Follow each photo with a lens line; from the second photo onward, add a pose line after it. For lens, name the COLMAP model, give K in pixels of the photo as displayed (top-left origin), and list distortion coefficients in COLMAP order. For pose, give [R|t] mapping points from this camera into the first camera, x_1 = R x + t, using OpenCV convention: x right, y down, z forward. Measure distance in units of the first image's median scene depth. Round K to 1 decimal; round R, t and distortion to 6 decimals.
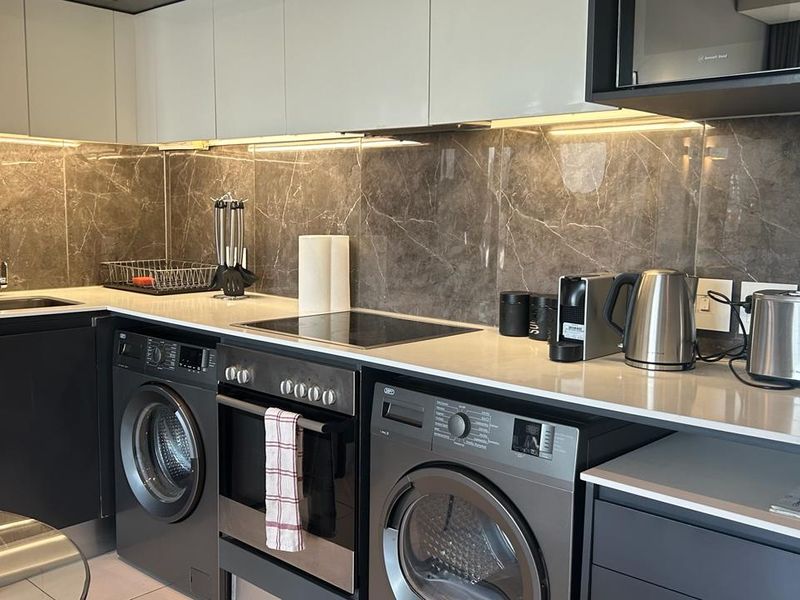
lens RADIAL K [[798.1, 0, 403.1], [0, 798.1, 294.9], [0, 0, 1]] dist [0.192283, -0.472625]
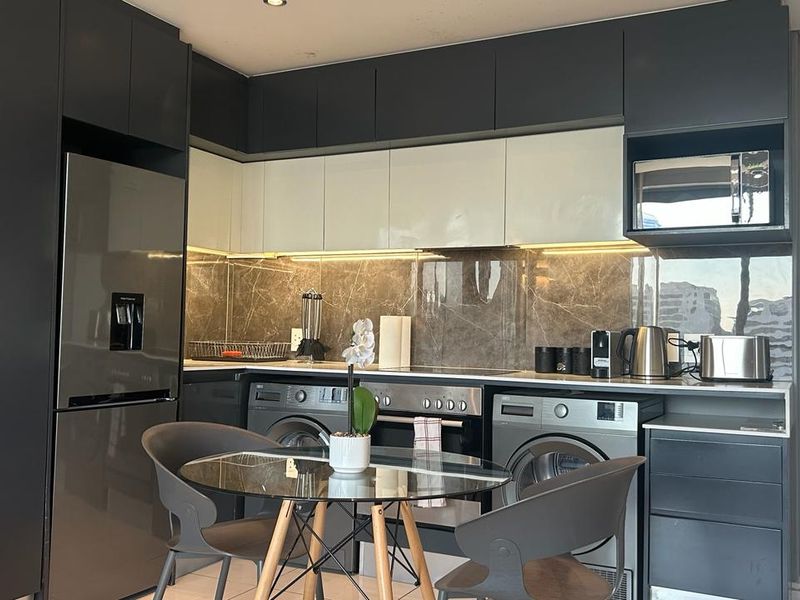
lens RADIAL K [[798.1, 0, 403.1], [0, 798.1, 294.9], [0, 0, 1]] dist [0.192283, -0.472625]
pose [[0.955994, 0.018347, 0.292810, -0.563455], [0.027445, 0.988073, -0.151517, 0.121581], [-0.292098, 0.152886, 0.944089, -0.440840]]
